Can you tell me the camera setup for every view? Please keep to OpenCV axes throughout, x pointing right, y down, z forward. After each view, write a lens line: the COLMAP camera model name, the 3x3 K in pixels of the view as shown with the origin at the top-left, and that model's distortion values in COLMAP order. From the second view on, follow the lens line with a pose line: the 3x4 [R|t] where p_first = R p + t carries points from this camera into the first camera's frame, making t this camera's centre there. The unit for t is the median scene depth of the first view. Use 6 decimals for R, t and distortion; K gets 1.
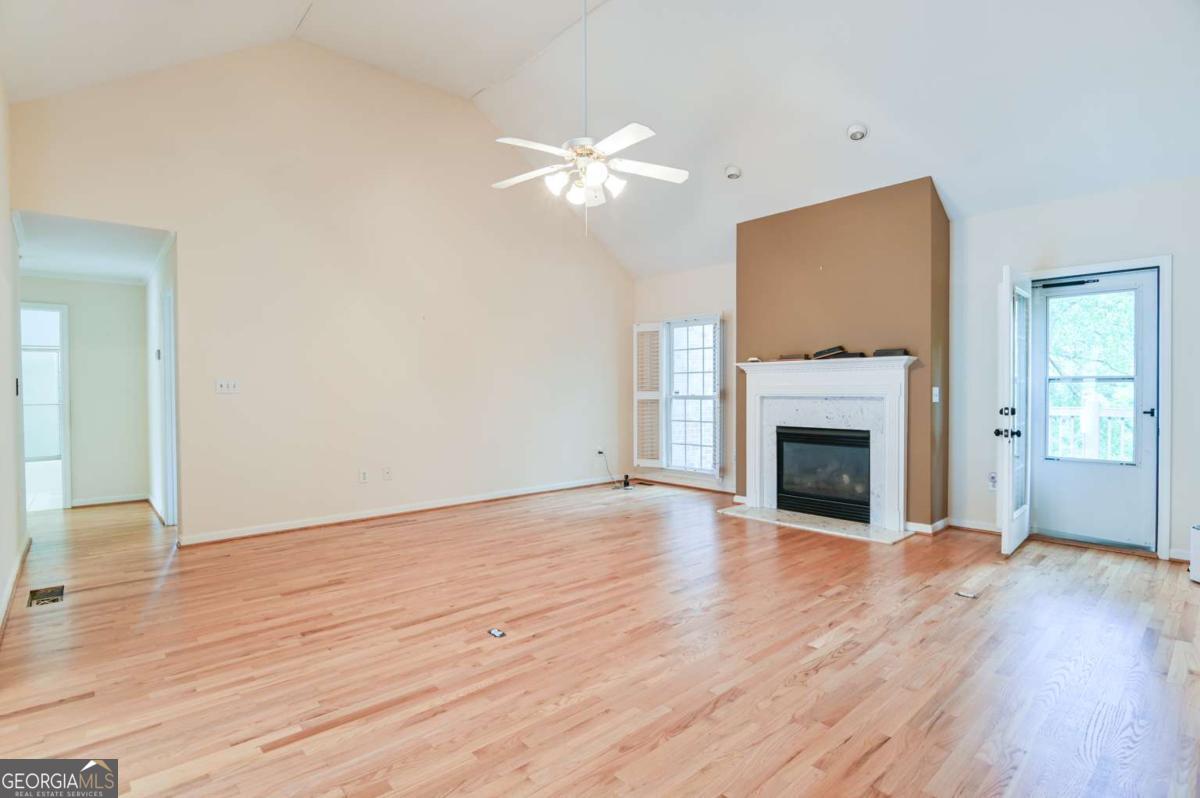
lens RADIAL K [[589.2, 0, 600.0], [0, 589.2, 399.0], [0, 0, 1]] dist [-0.019239, -0.000451]
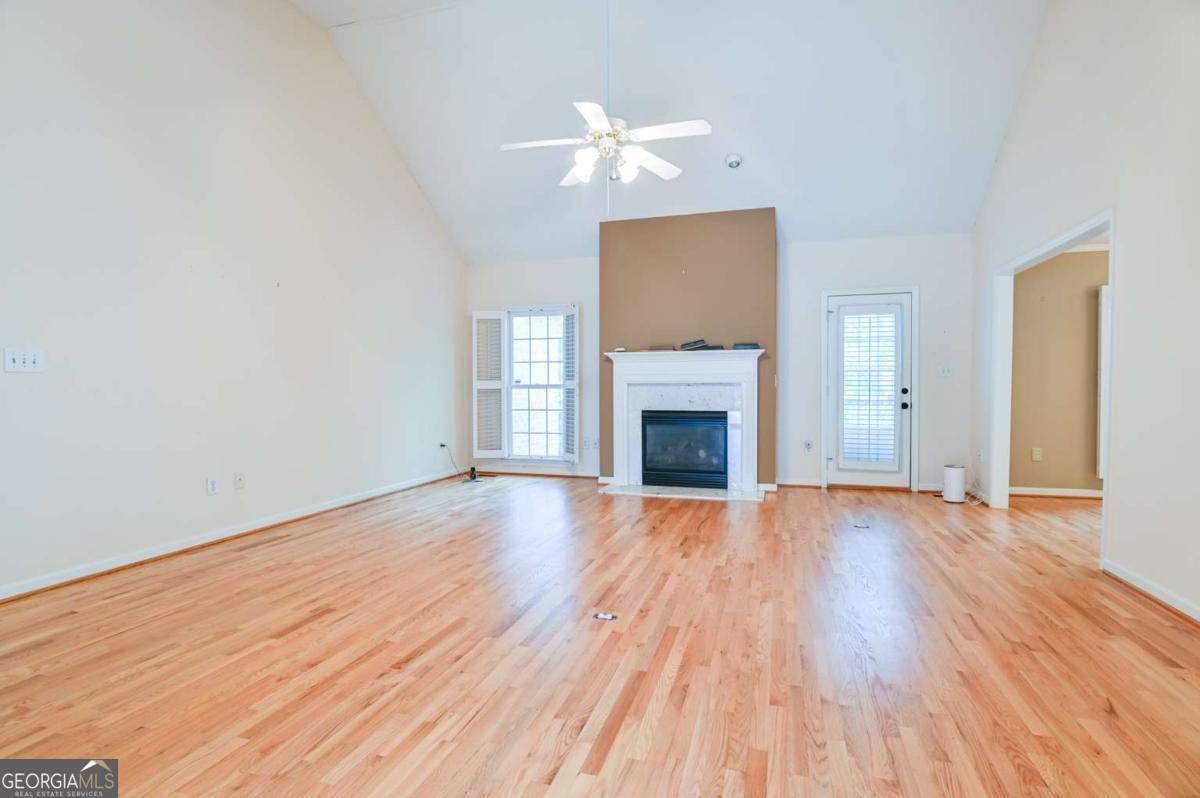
lens RADIAL K [[589.2, 0, 600.0], [0, 589.2, 399.0], [0, 0, 1]] dist [-0.019239, -0.000451]
pose [[0.859185, -0.010080, 0.511565, -0.375714], [0.008722, 0.999949, 0.005056, 0.020849], [-0.511590, 0.000118, 0.859230, 0.099471]]
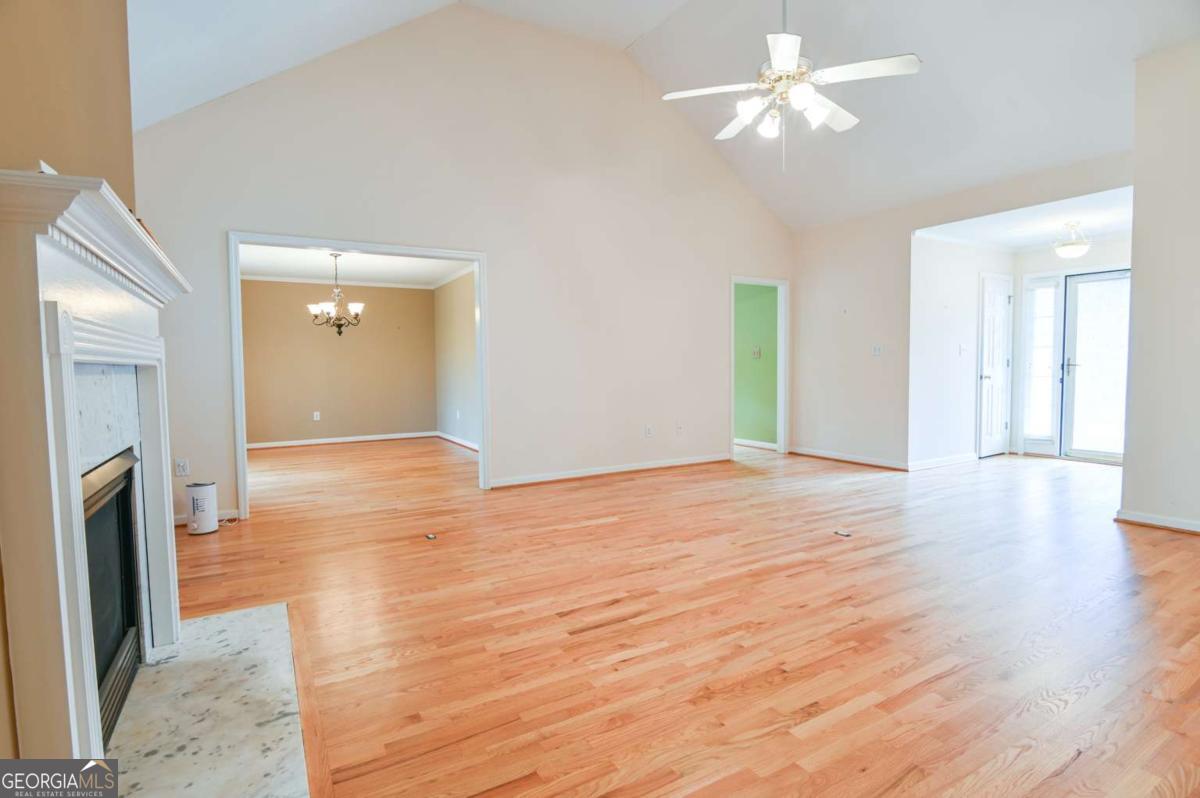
lens RADIAL K [[589.2, 0, 600.0], [0, 589.2, 399.0], [0, 0, 1]] dist [-0.019239, -0.000451]
pose [[-0.978413, 0.005456, 0.206589, 0.044862], [0.020546, 0.997267, 0.070968, -0.002243], [-0.205638, 0.073680, -0.975851, 1.320804]]
